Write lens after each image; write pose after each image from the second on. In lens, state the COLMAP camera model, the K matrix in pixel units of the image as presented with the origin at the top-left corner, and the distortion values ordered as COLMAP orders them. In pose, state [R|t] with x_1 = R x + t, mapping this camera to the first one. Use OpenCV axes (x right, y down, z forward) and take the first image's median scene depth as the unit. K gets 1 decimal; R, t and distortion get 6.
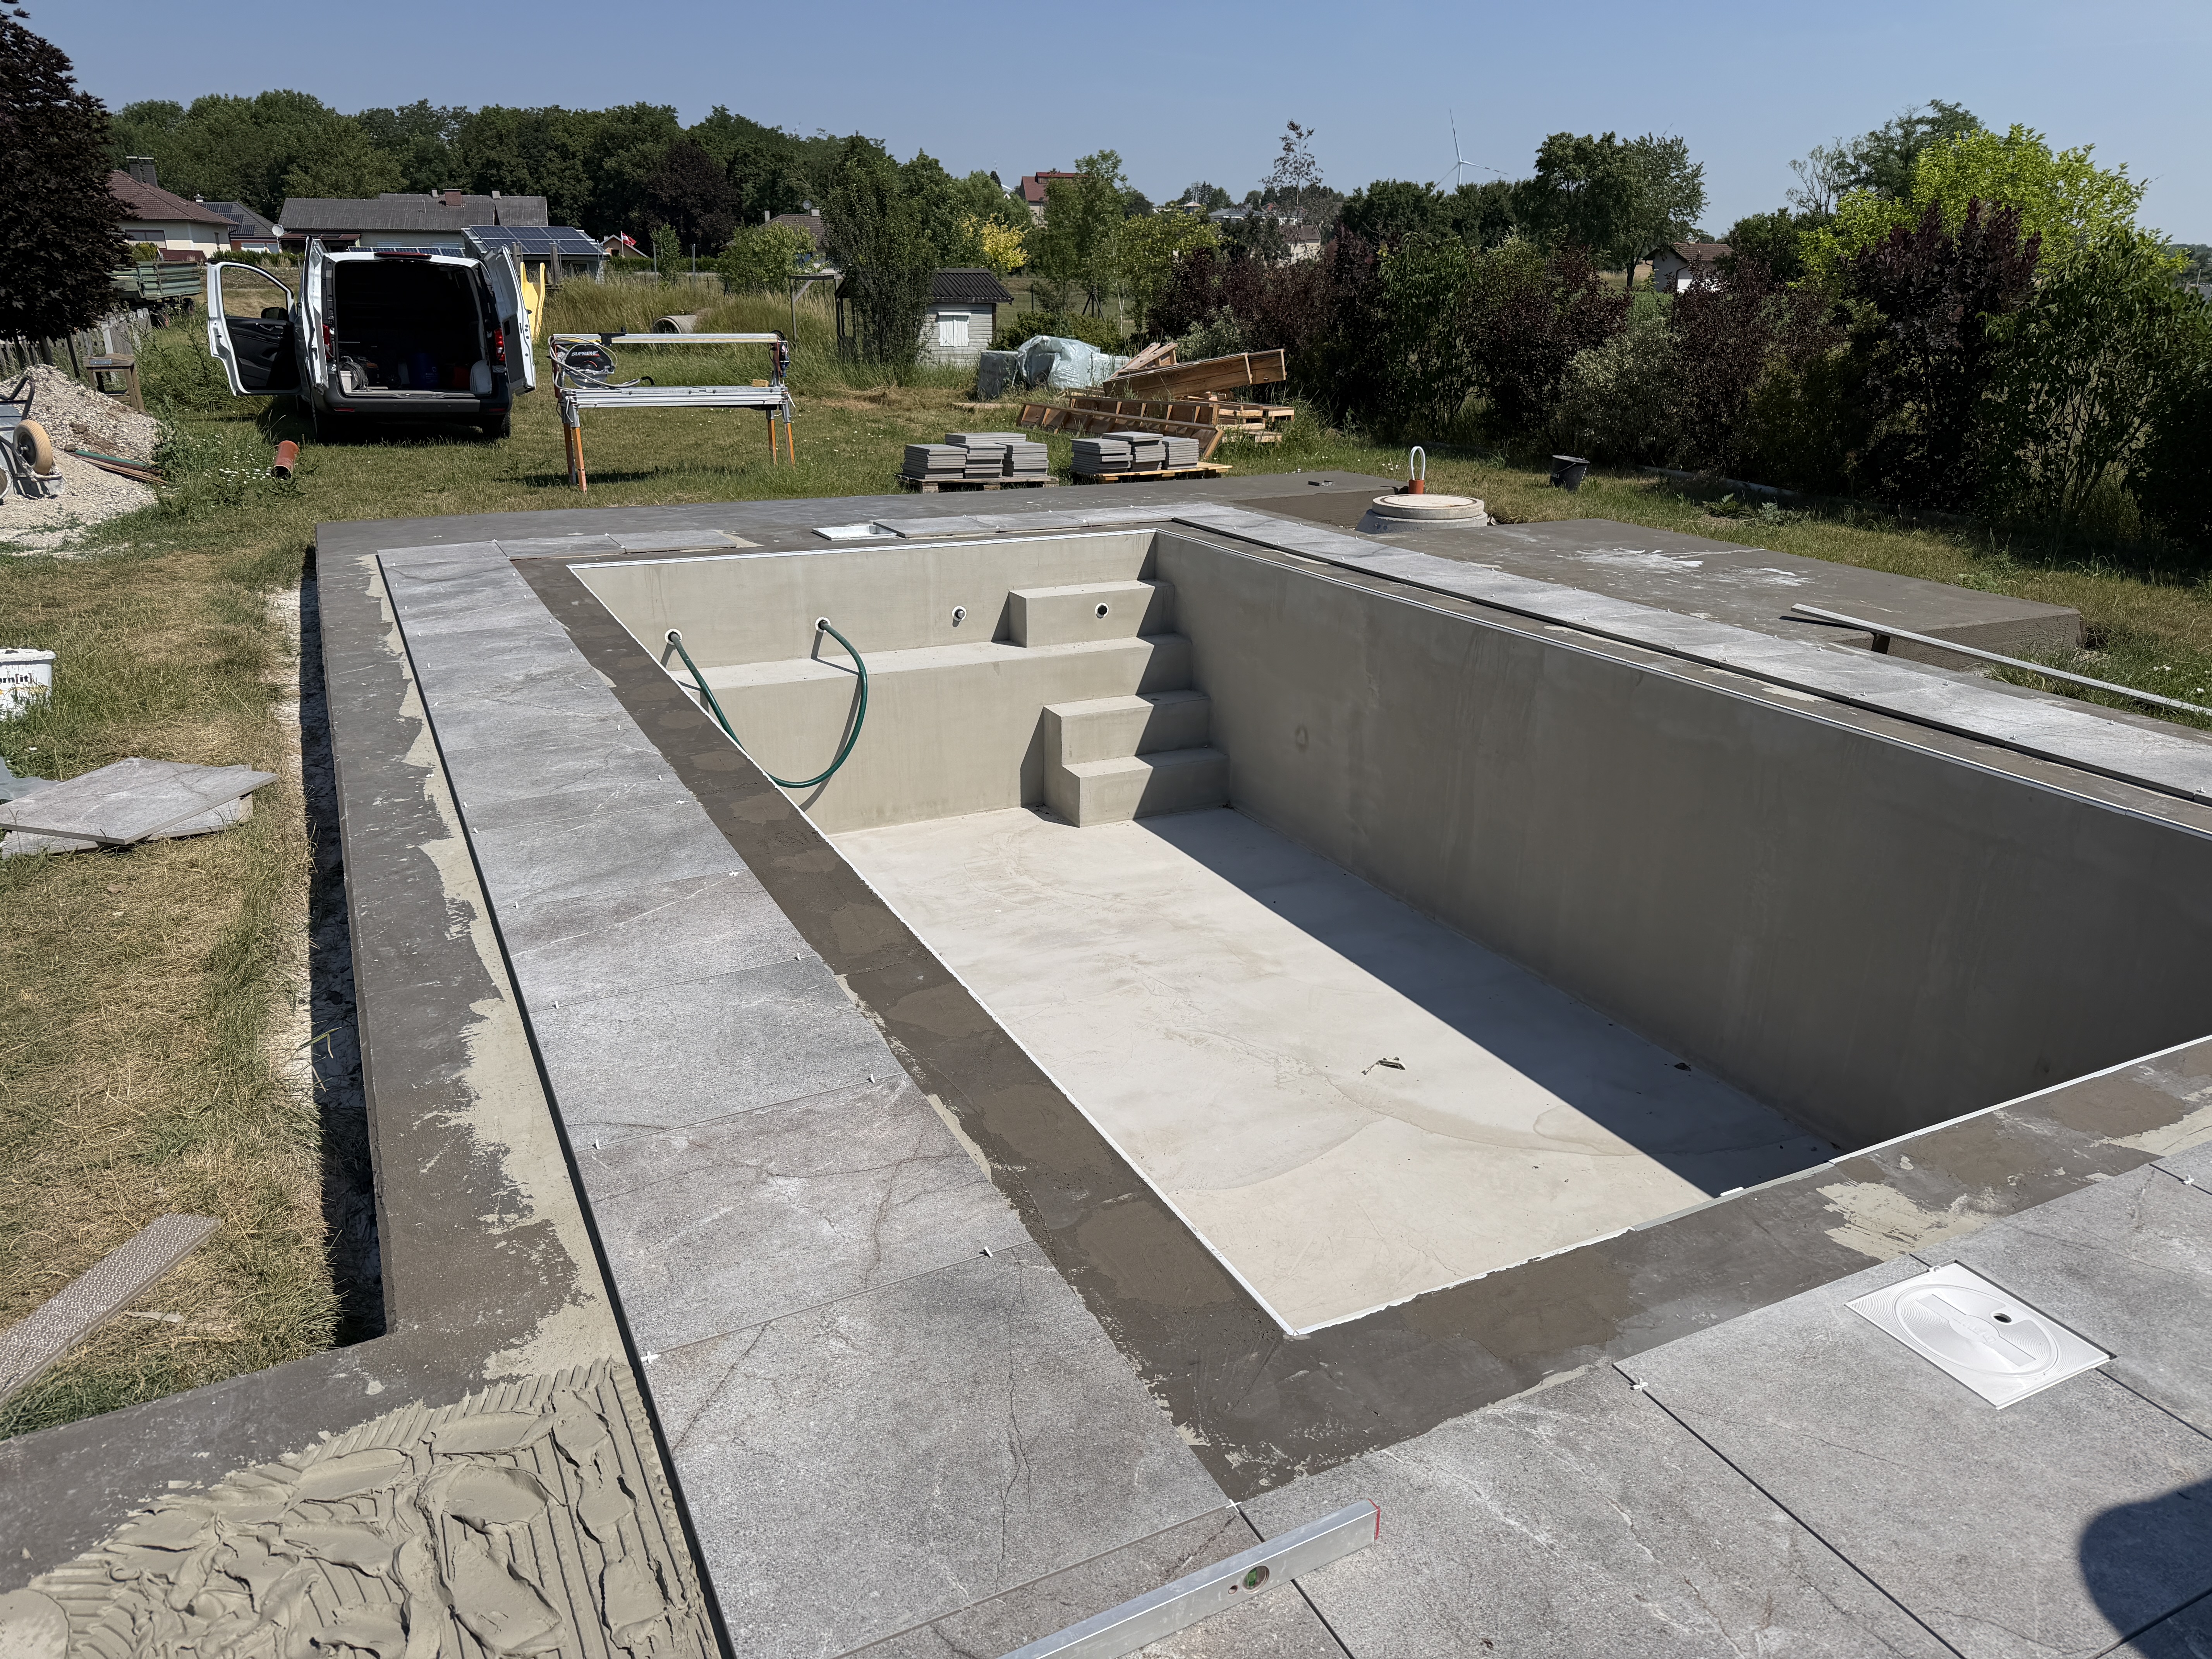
lens RADIAL K [[1569.9, 0, 1108.8], [0, 1569.9, 722.5], [0, 0, 1]] dist [0.118177, -0.231662]
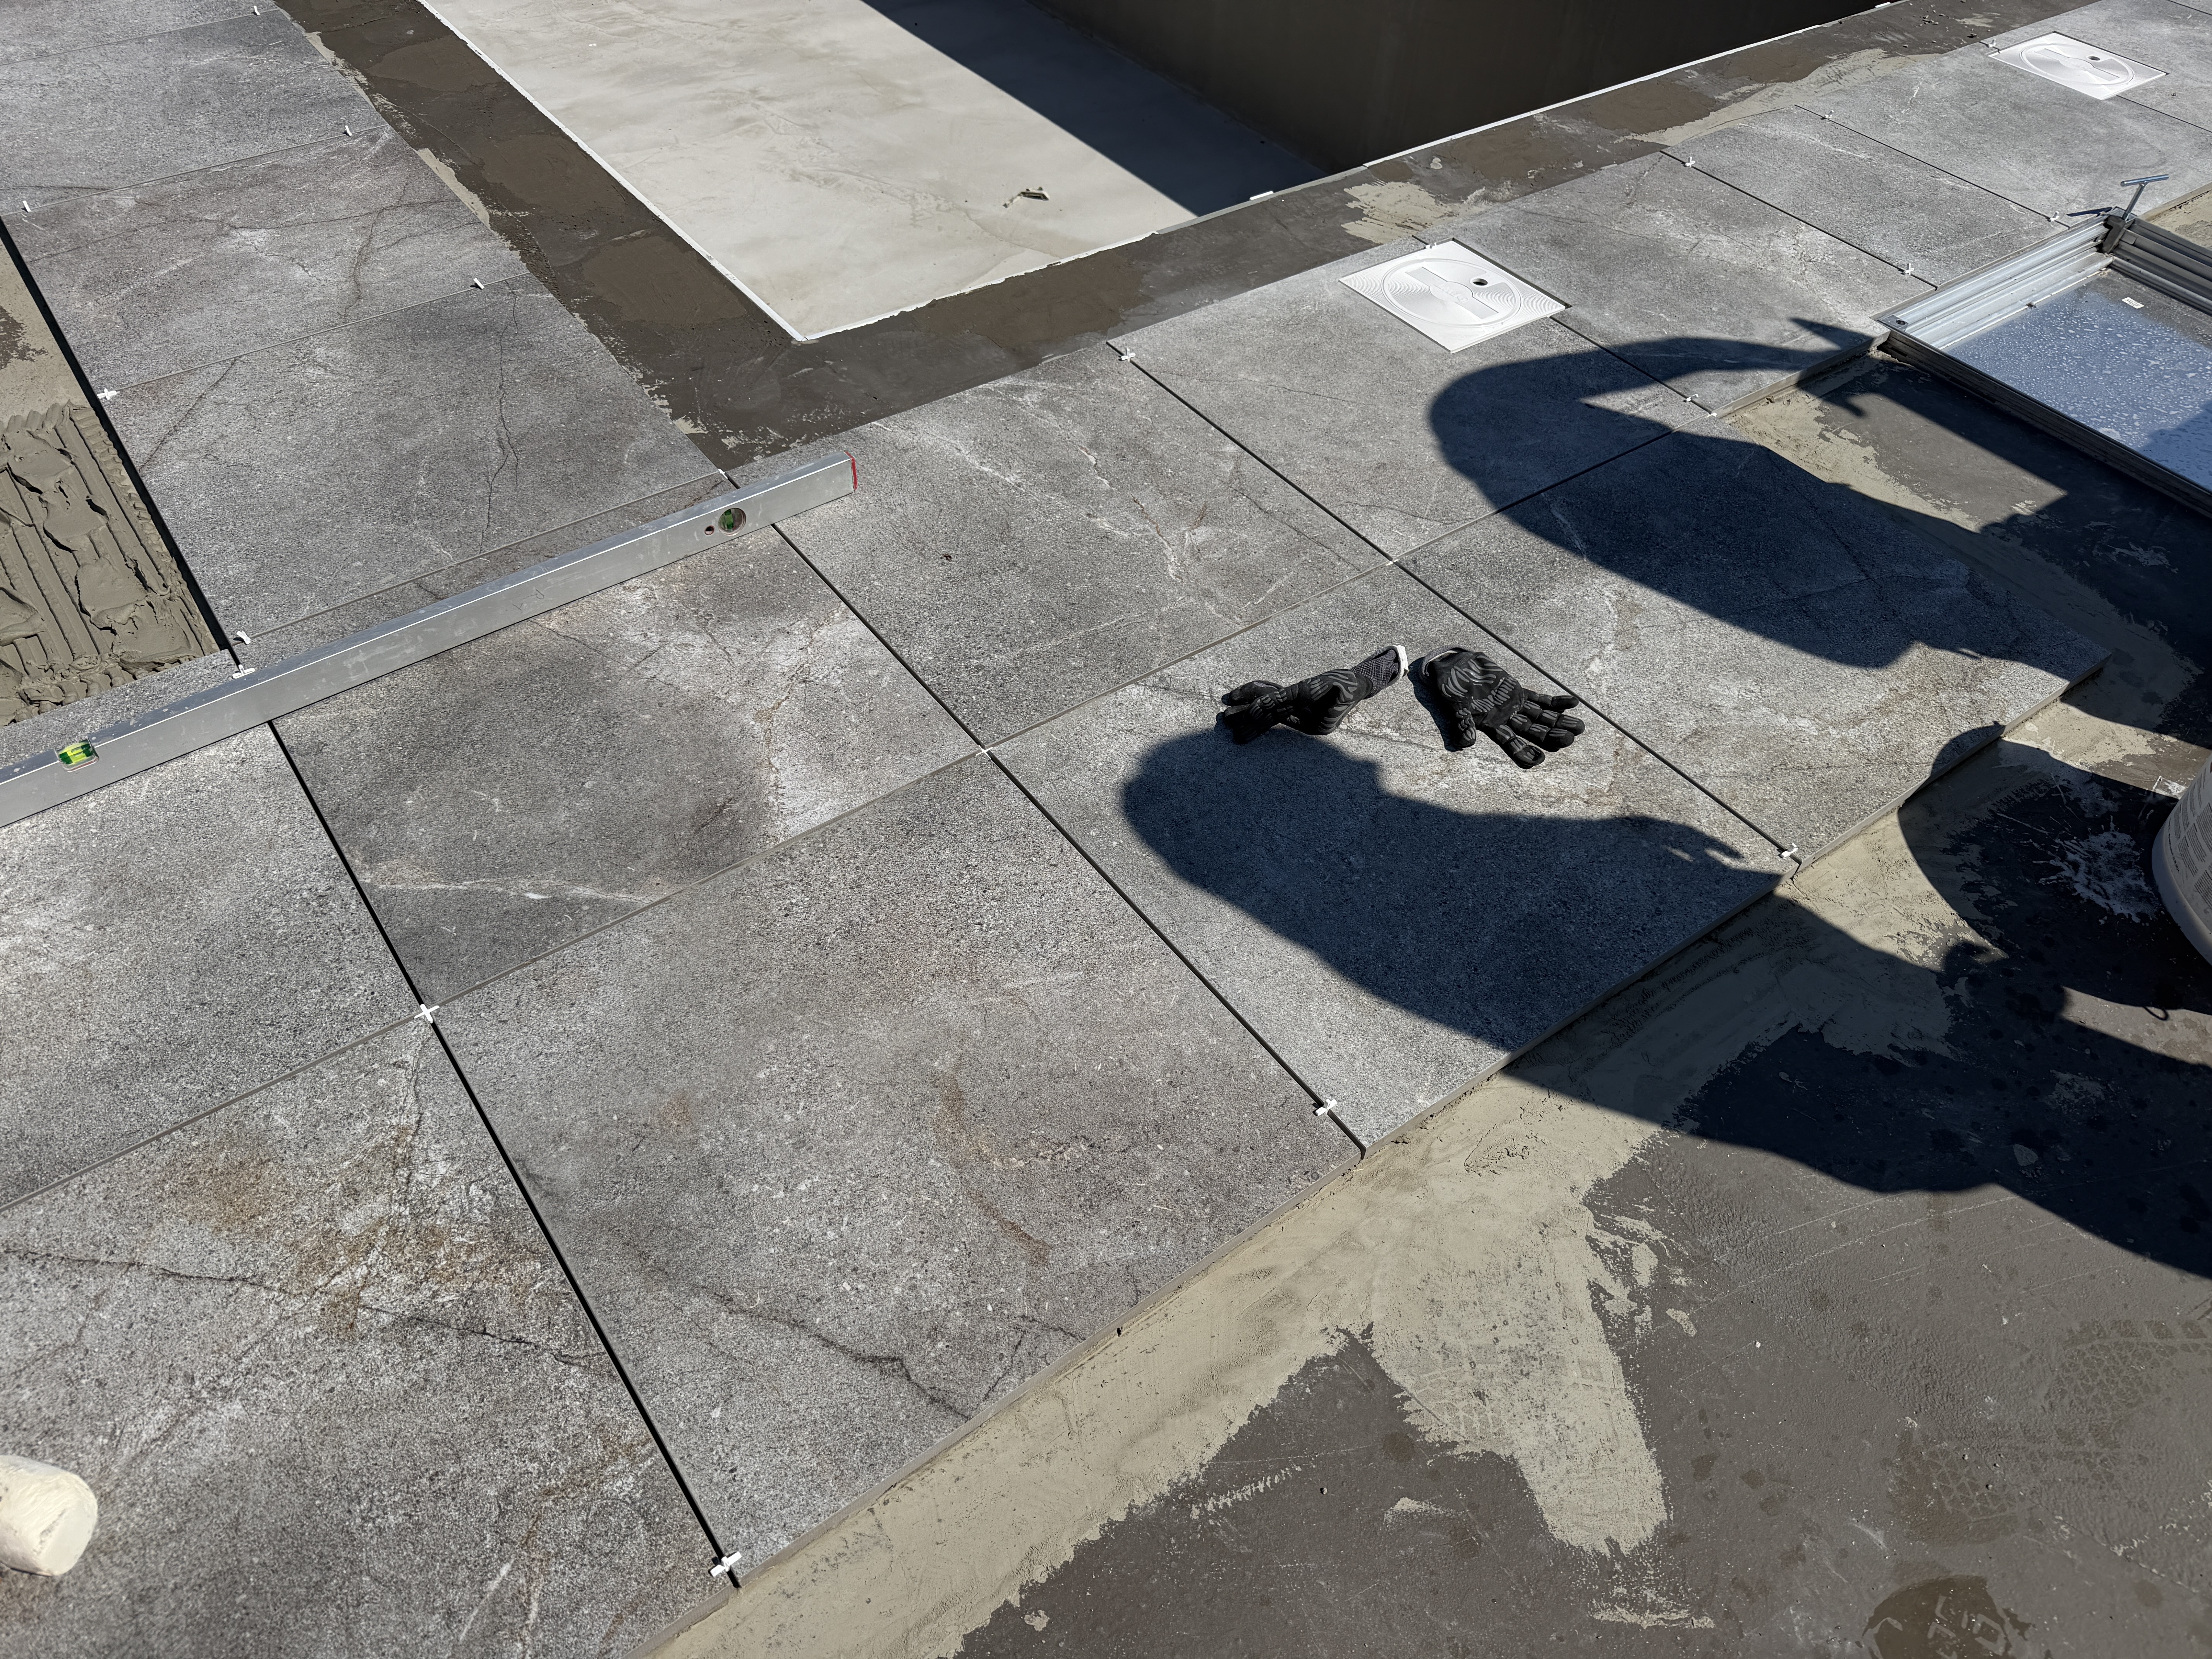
lens RADIAL K [[1638.2, 0, 1106.0], [0, 1638.2, 829.5], [0, 0, 1]] dist [0.051089, -0.097063]
pose [[0.985056, -0.092646, 0.145193, 0.118833], [0.006220, 0.861587, 0.507572, 0.121531], [-0.172121, -0.499084, 0.849288, -0.050637]]
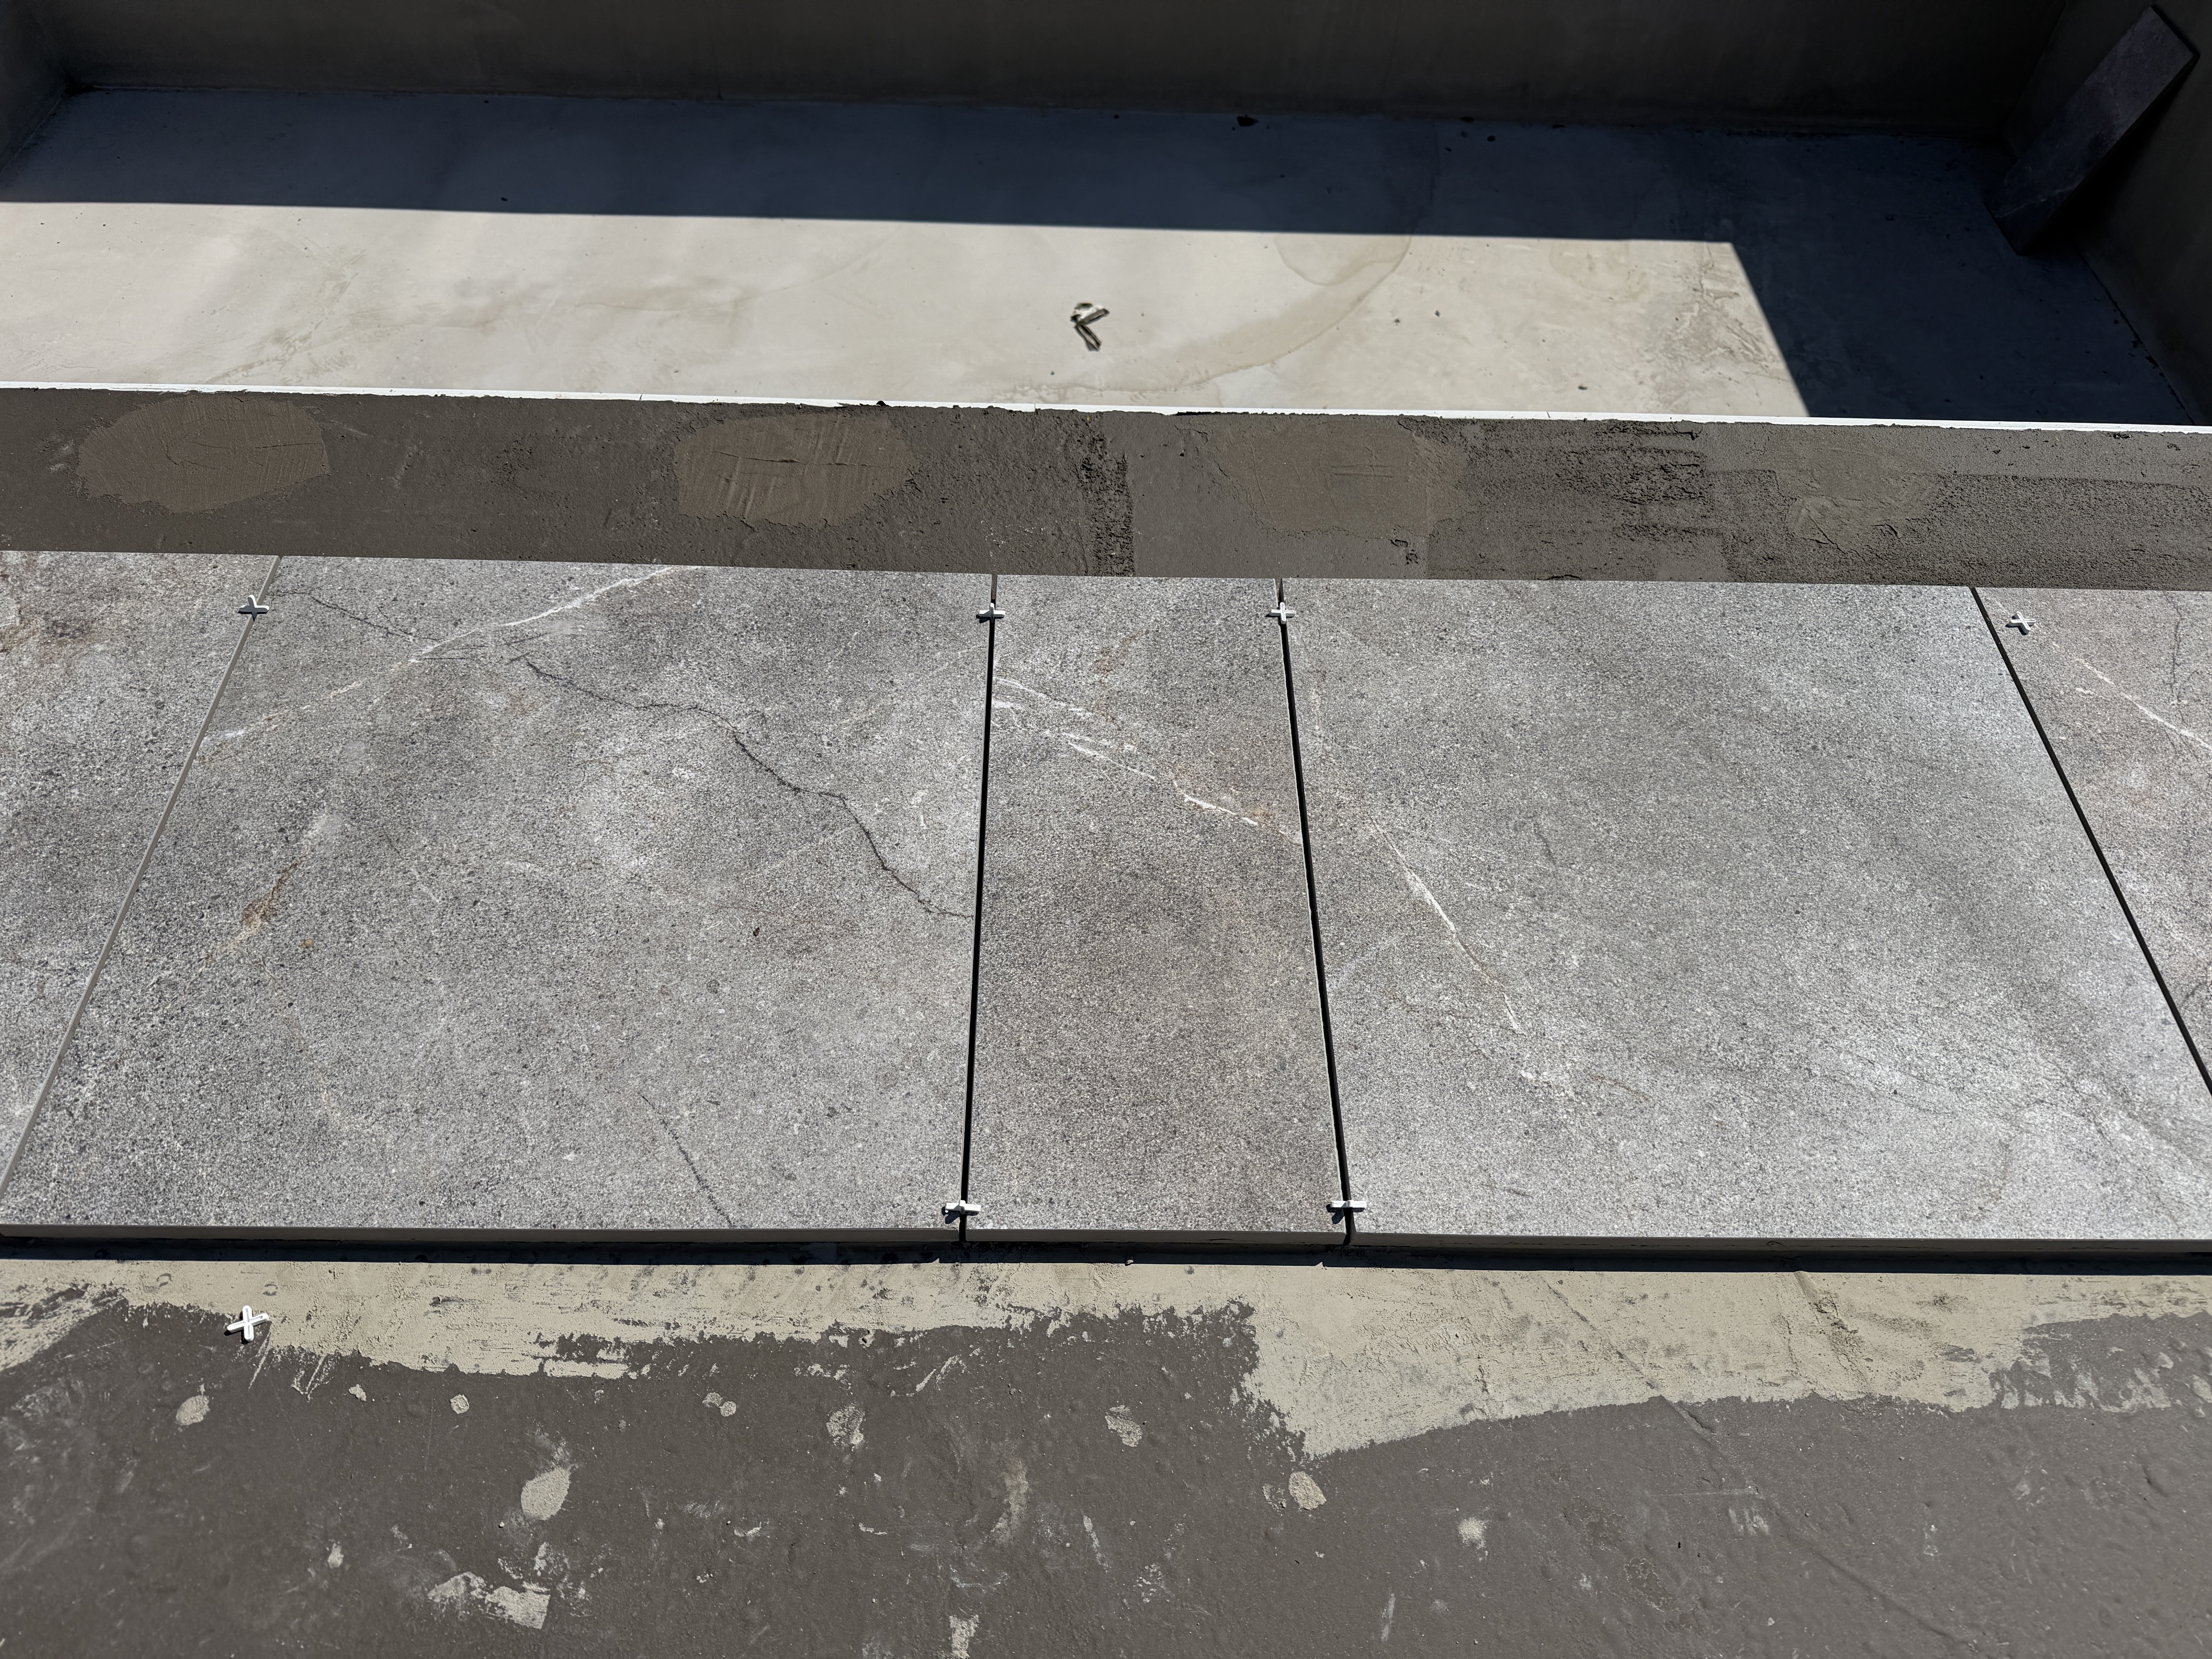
lens RADIAL K [[1601.4, 0, 1056.9], [0, 1601.4, 836.0], [0, 0, 1]] dist [0.050517, -0.088675]
pose [[0.439881, -0.698639, 0.564276, -0.995660], [0.217350, 0.692472, 0.687926, -0.276185], [-0.871357, -0.179960, 0.456455, 1.826140]]
